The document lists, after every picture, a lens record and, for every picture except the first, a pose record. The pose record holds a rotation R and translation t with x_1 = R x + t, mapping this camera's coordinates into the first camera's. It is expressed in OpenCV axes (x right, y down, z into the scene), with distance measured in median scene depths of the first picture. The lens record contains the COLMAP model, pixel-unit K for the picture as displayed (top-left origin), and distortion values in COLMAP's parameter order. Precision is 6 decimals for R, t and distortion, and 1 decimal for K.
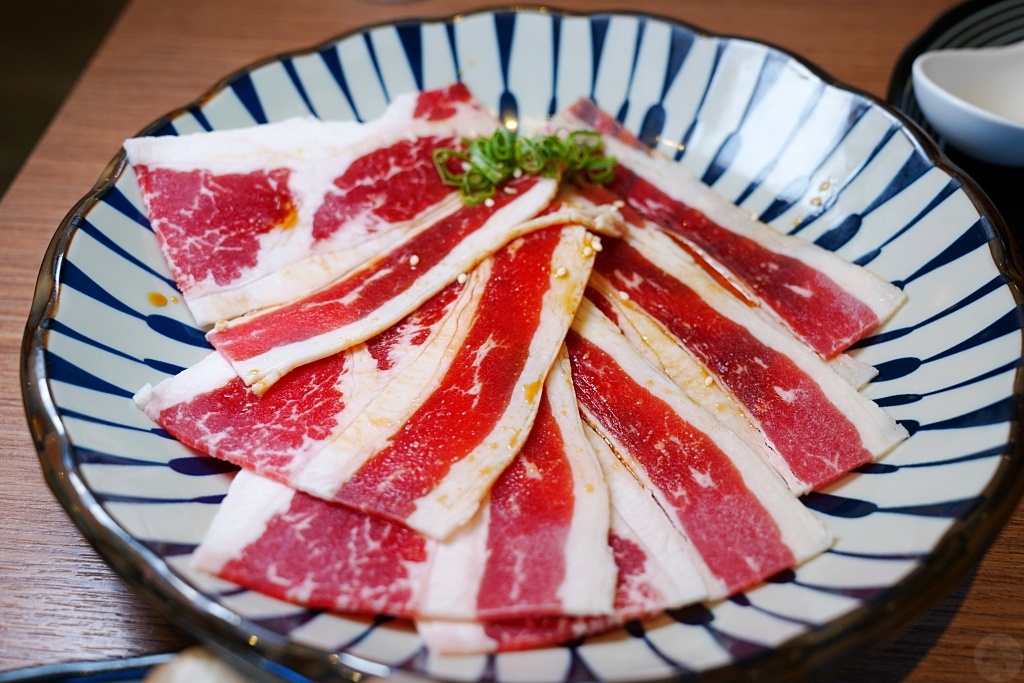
lens RADIAL K [[1105.9, 0, 512.0], [0, 1105.9, 341.5], [0, 0, 1]] dist [0.002600, 0.004426]
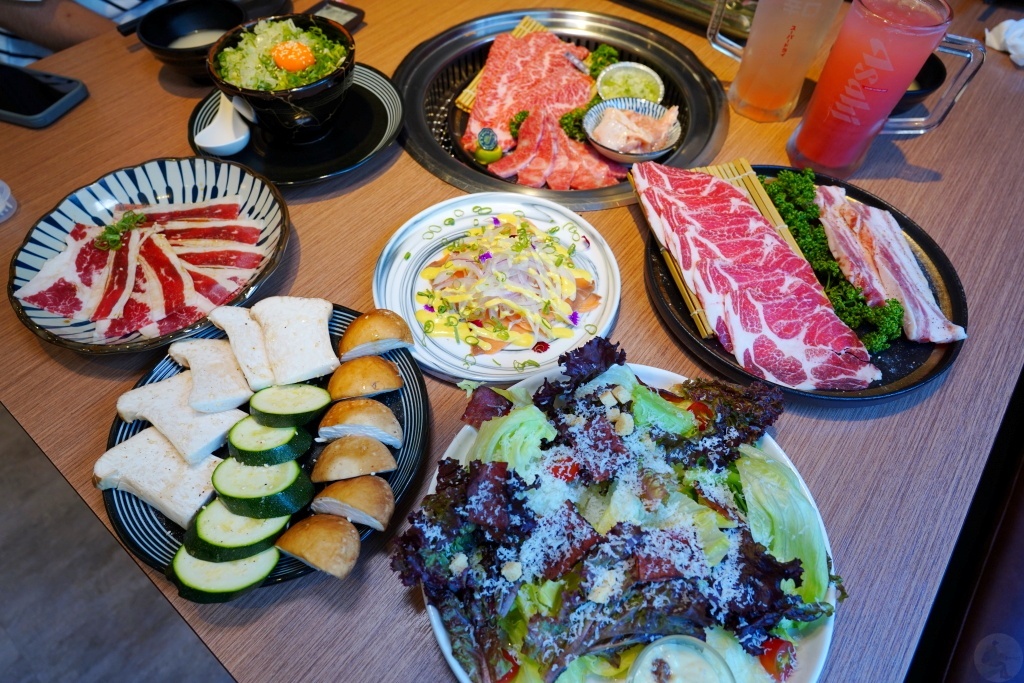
lens RADIAL K [[637.0, 0, 512.0], [0, 637.0, 341.5], [0, 0, 1]] dist [-0.003387, -0.001228]
pose [[0.566586, -0.672686, 0.475893, -0.521211], [0.588178, 0.734639, 0.338161, 0.143788], [-0.577085, 0.088313, 0.811895, -1.343715]]
